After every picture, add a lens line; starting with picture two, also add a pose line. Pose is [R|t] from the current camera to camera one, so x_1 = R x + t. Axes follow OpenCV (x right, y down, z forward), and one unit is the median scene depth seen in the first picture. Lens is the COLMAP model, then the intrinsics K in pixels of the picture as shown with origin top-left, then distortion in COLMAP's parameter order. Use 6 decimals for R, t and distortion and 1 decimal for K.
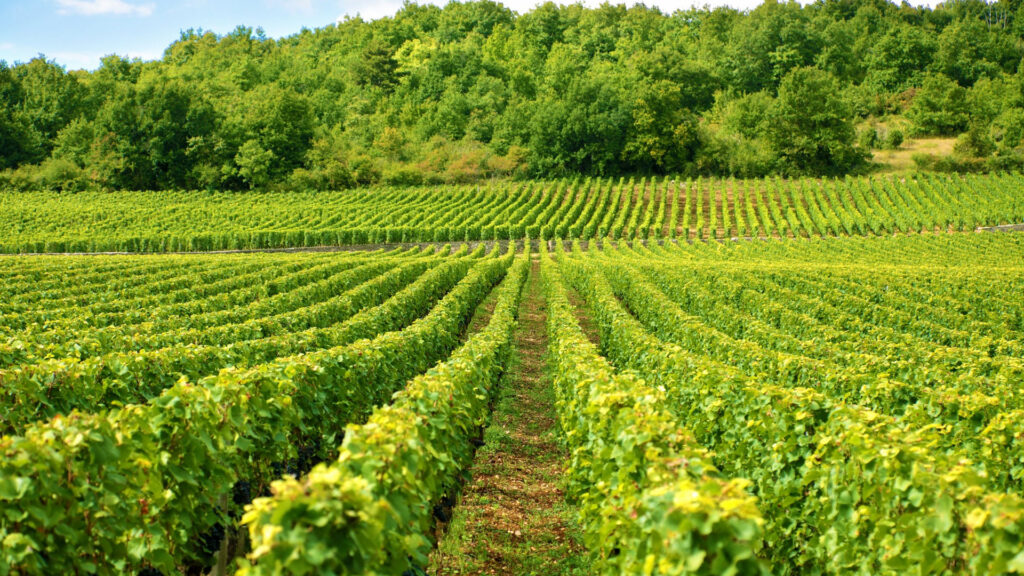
lens RADIAL K [[780.0, 0, 512.1], [0, 780.0, 287.5], [0, 0, 1]] dist [0.001592, 0.001177]
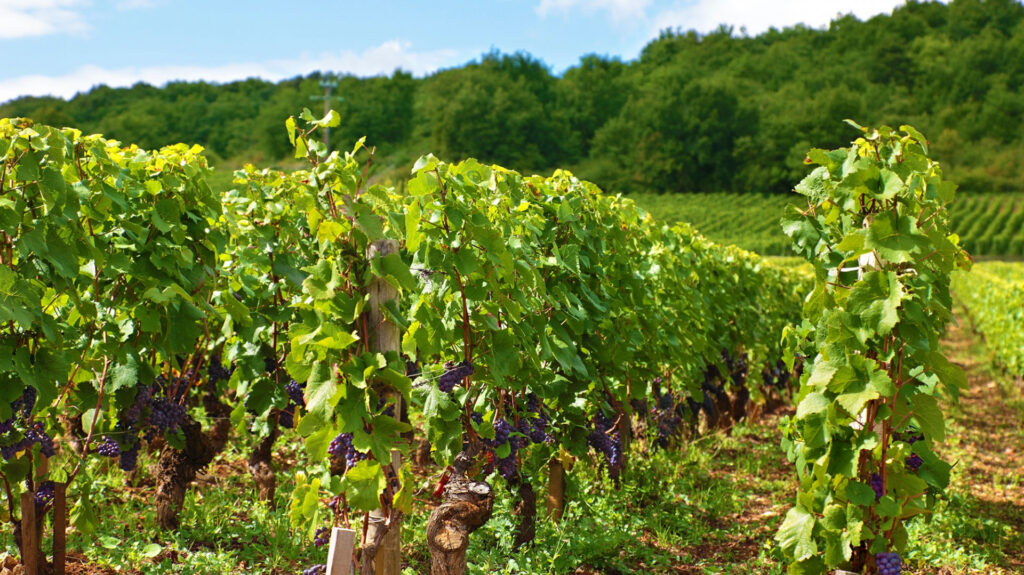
lens RADIAL K [[780.0, 0, 512.1], [0, 780.0, 287.8], [0, 0, 1]] dist [0.001592, 0.001177]
pose [[0.994158, 0.026994, -0.104505, -0.578283], [-0.028614, 0.999492, -0.014037, 0.011307], [0.104073, 0.016945, 0.994425, 0.027975]]
